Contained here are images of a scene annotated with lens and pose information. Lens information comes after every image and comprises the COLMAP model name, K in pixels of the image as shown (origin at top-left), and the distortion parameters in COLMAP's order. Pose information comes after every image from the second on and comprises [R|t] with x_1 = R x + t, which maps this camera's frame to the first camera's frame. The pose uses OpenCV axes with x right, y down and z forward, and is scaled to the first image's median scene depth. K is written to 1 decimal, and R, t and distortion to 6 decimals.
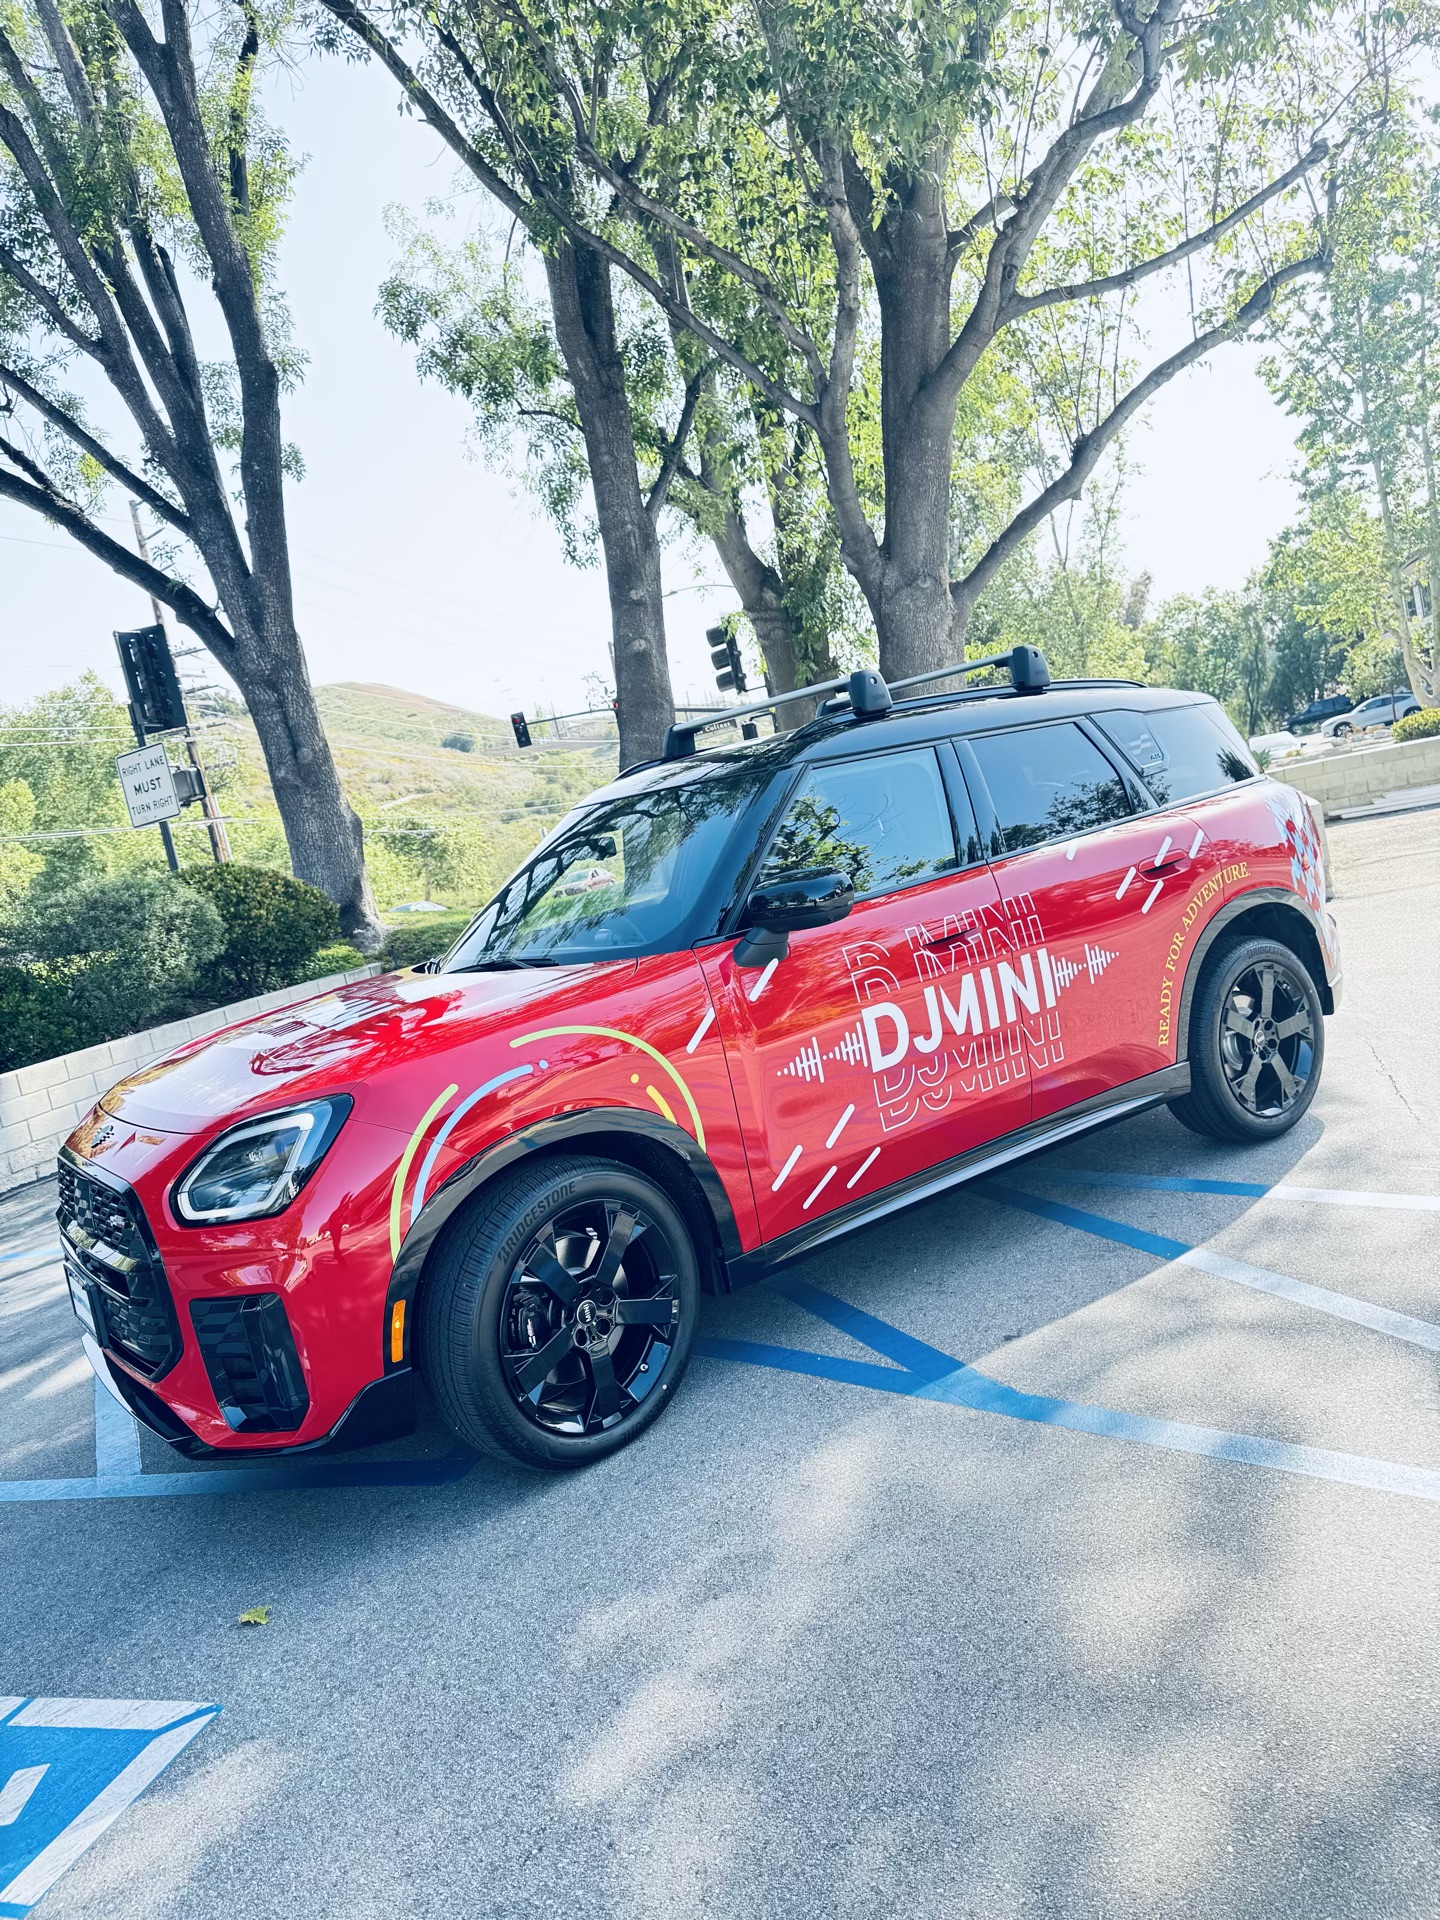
lens RADIAL K [[1334.0, 0, 716.3], [0, 1334.0, 947.4], [0, 0, 1]] dist [0.065415, -0.102625]
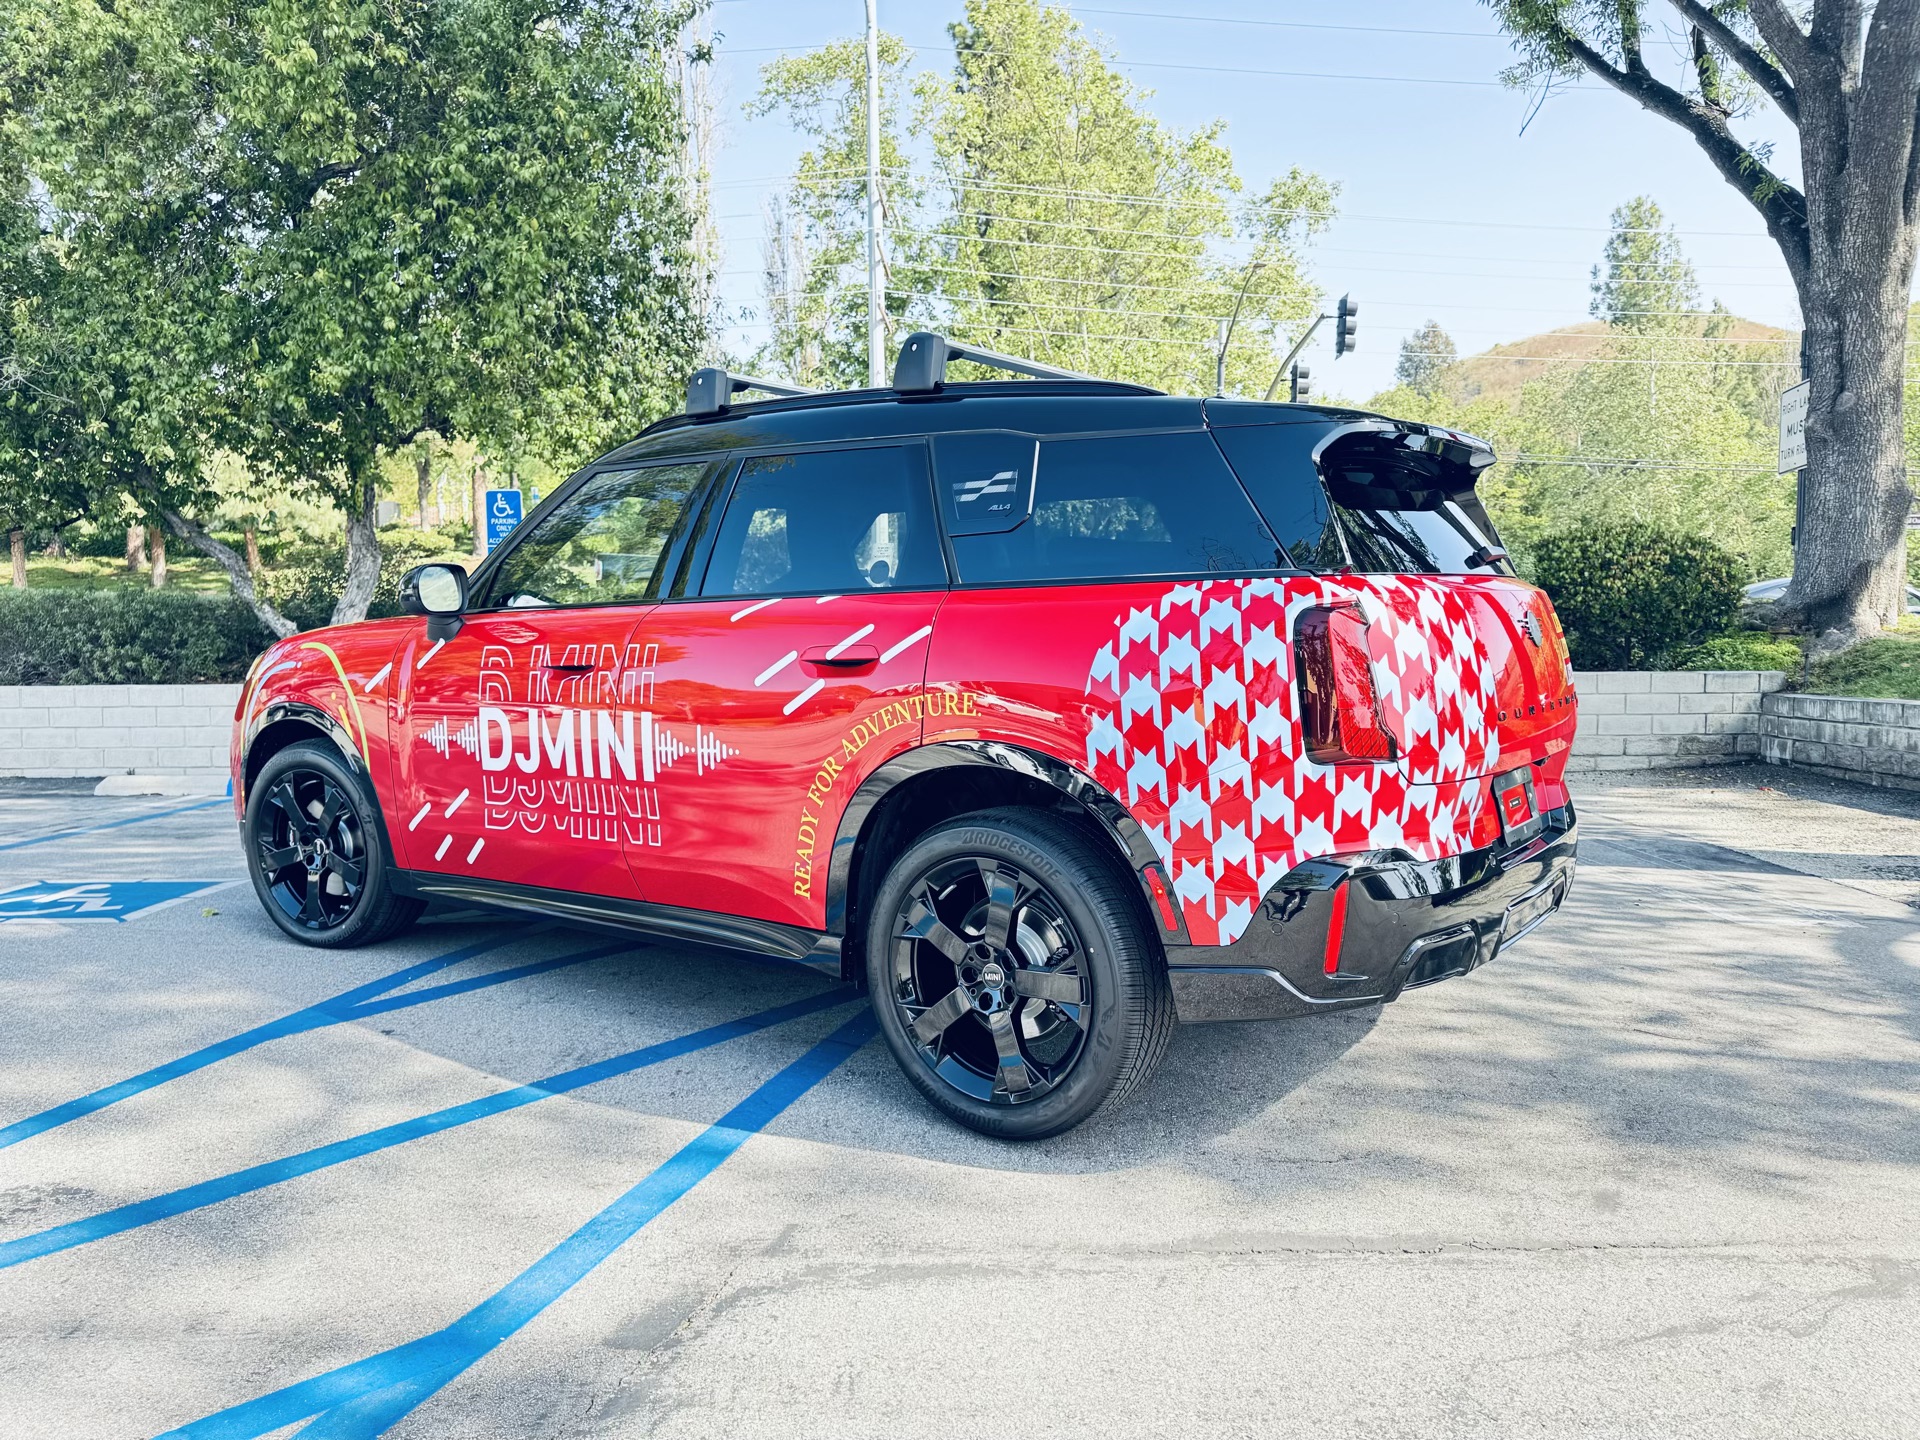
lens RADIAL K [[1347.6, 0, 960.0], [0, 1347.6, 720.0], [0, 0, 1]] dist [0.022891, -0.029215]
pose [[0.322661, 0.254906, -0.911544, 0.939829], [-0.147404, 0.964836, 0.217632, -0.181443], [0.934966, 0.064144, 0.348889, 0.761949]]
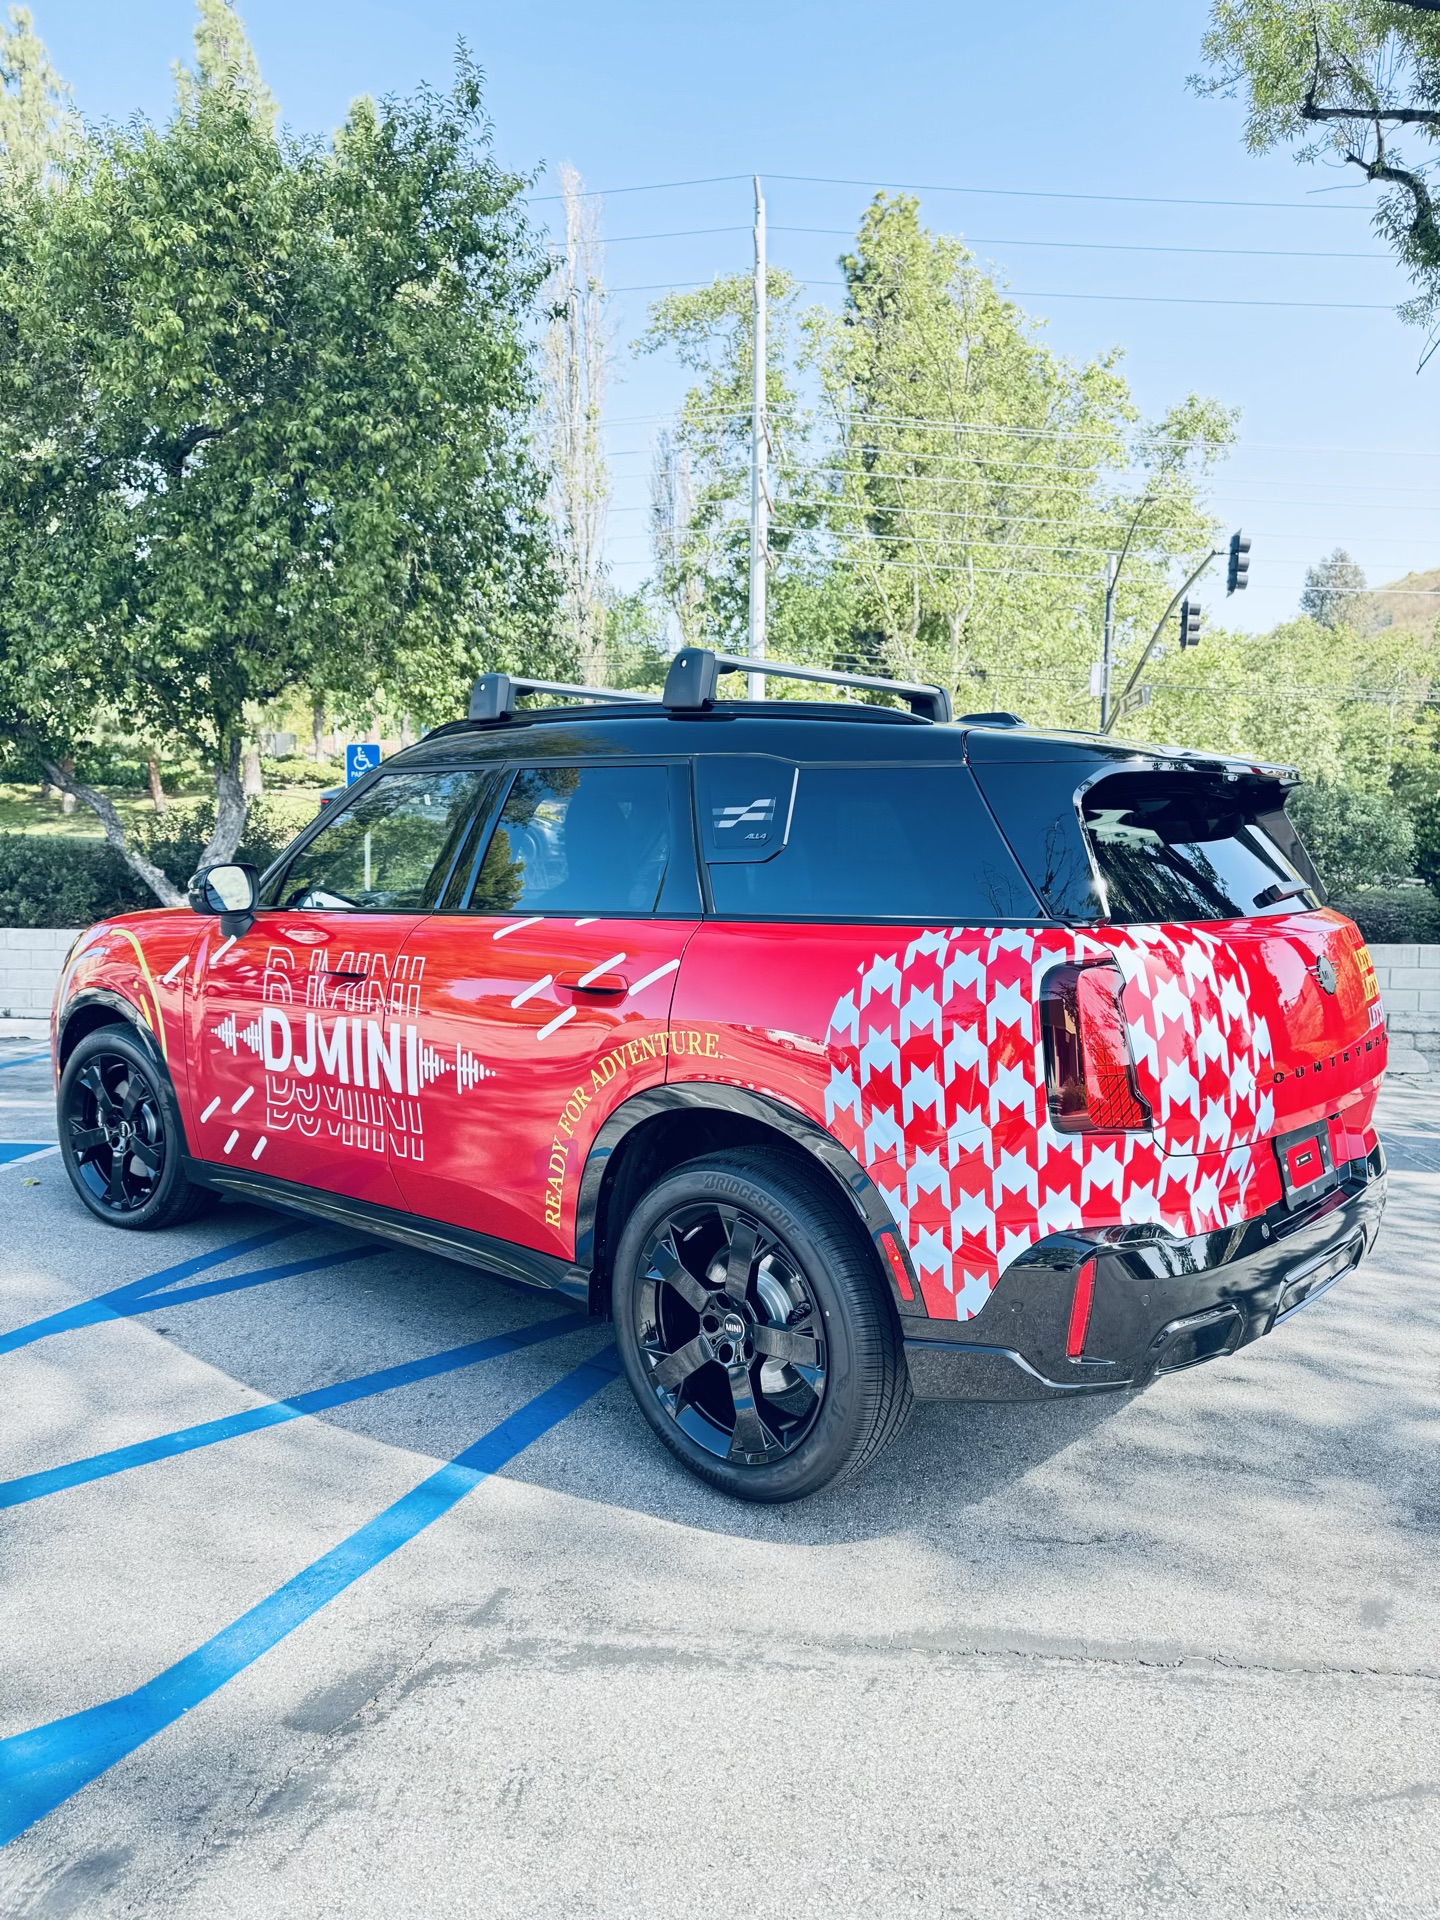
lens RADIAL K [[1351.7, 0, 720.0], [0, 1351.7, 960.0], [0, 0, 1]] dist [0.005804, -0.012186]
pose [[0.236909, 0.264688, -0.934780, 0.923627], [-0.147215, 0.960842, 0.234757, -0.229617], [0.960313, 0.081997, 0.266598, 0.821204]]
